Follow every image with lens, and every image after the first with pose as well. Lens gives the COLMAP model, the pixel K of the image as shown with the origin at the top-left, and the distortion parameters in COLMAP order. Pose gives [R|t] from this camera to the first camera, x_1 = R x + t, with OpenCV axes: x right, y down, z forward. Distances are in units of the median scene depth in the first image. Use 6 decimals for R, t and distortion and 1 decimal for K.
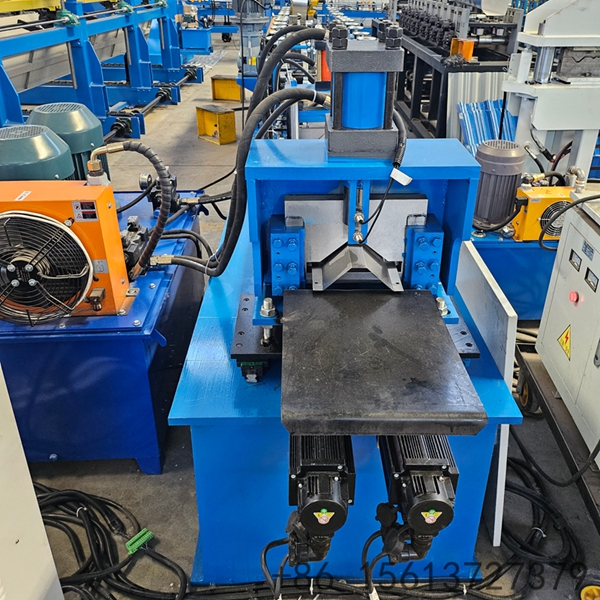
lens RADIAL K [[552.7, 0, 306.5], [0, 552.7, 231.9], [0, 0, 1]] dist [0.054479, -0.042137]
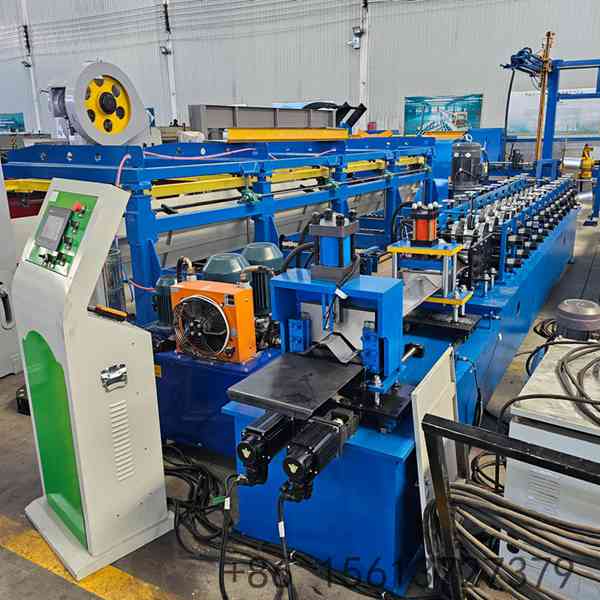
lens RADIAL K [[556.4, 0, 315.4], [0, 556.4, 286.9], [0, 0, 1]] dist [0.051252, -0.023702]
pose [[0.863909, 0.110477, -0.491382, 0.688272], [-0.189039, 0.975441, -0.113047, 0.069201], [0.466825, 0.190553, 0.863576, -0.420644]]
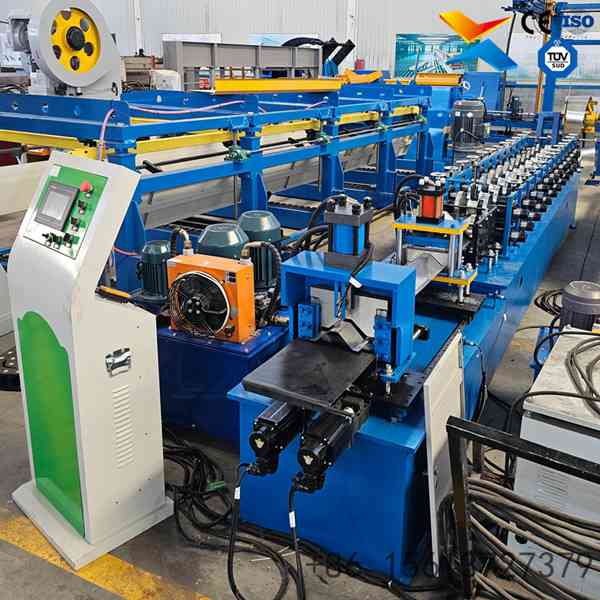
lens RADIAL K [[617.8, 0, 317.5], [0, 617.8, 241.7], [0, 0, 1]] dist [0.052015, -0.020048]
pose [[0.882578, 0.133986, -0.450670, 0.660431], [-0.204673, 0.972434, -0.111717, 0.013818], [0.423279, 0.190839, 0.885672, -0.589500]]
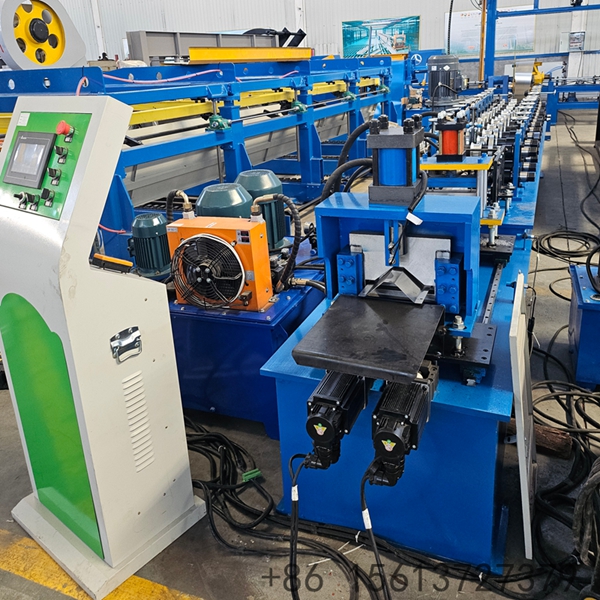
lens RADIAL K [[552.7, 0, 306.5], [0, 552.7, 231.9], [0, 0, 1]] dist [0.054479, -0.042137]
pose [[0.911889, 0.061810, -0.405755, 0.351599], [-0.113154, 0.988143, -0.103773, 0.081111], [0.394530, 0.140542, 0.908071, -0.290886]]
